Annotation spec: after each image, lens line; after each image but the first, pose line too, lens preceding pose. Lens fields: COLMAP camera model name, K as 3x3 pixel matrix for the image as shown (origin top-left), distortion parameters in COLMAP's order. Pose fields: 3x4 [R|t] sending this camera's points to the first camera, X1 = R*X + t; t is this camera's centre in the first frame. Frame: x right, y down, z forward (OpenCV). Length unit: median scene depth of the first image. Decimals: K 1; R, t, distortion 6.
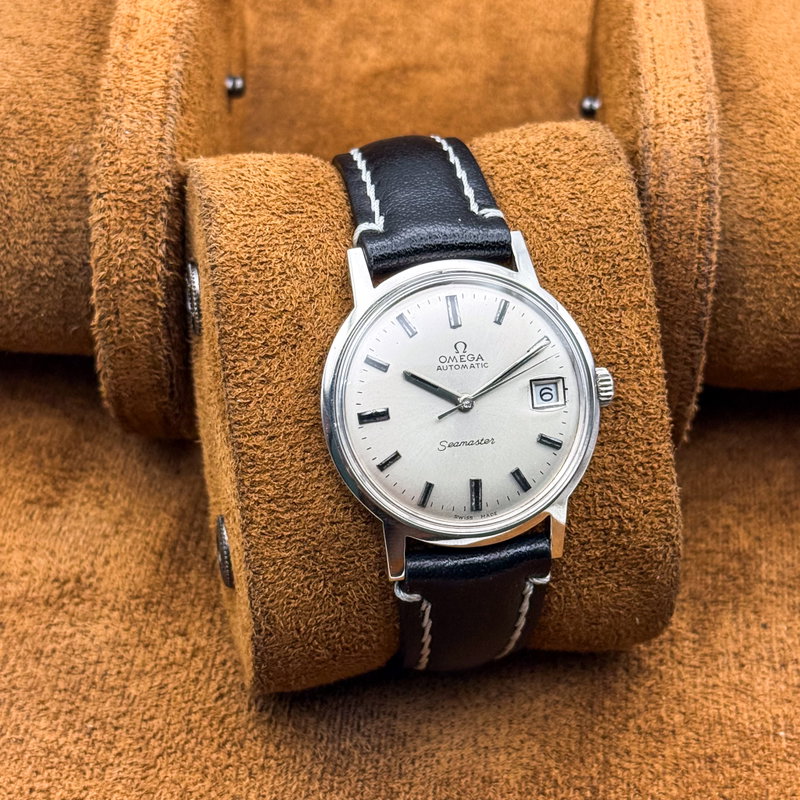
lens RADIAL K [[1908.7, 0, 402.5], [0, 1908.7, 399.2], [0, 0, 1]] dist [0.065057, 0.000000]
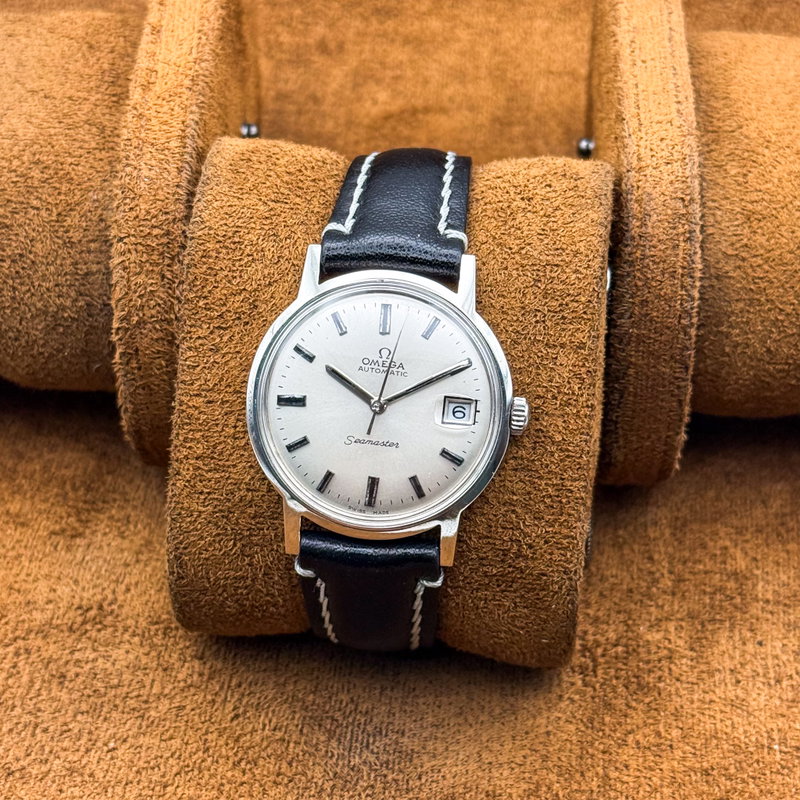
lens RADIAL K [[1908.7, 0, 410.1], [0, 1908.7, 385.2], [0, 0, 1]] dist [0.065057, 0.000000]
pose [[0.950721, 0.193966, -0.241880, 0.298884], [-0.189960, 0.980976, 0.040009, -0.053804], [0.245039, 0.007910, 0.969481, -0.030745]]
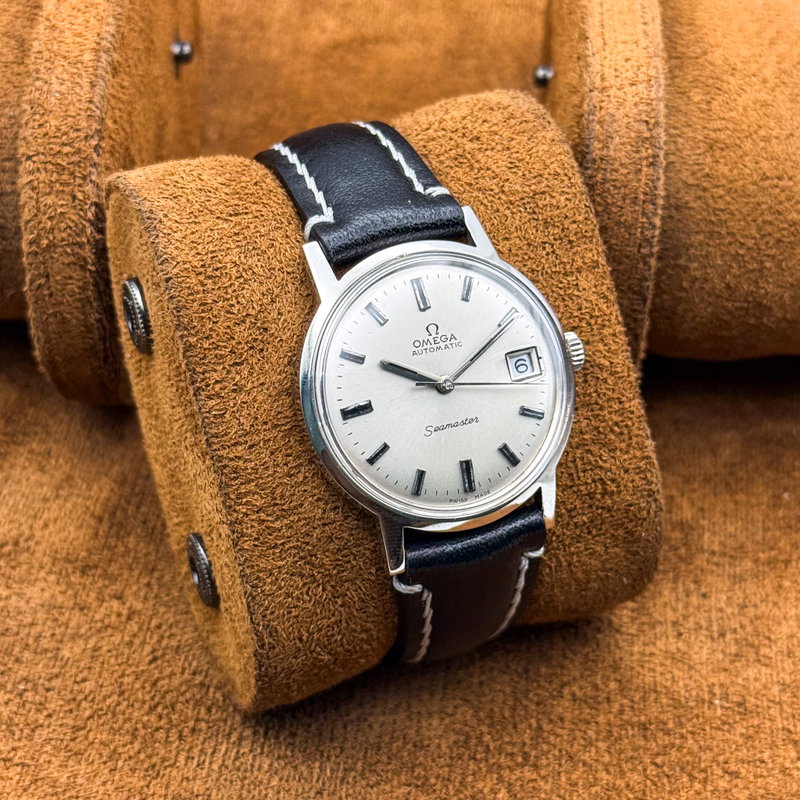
lens RADIAL K [[1908.7, 0, 397.6], [0, 1908.7, 393.1], [0, 0, 1]] dist [0.065057, 0.000000]
pose [[0.983352, -0.129902, 0.127061, -0.114018], [0.130163, 0.991473, 0.006280, -0.003062], [-0.126794, 0.010364, 0.991875, 0.026254]]
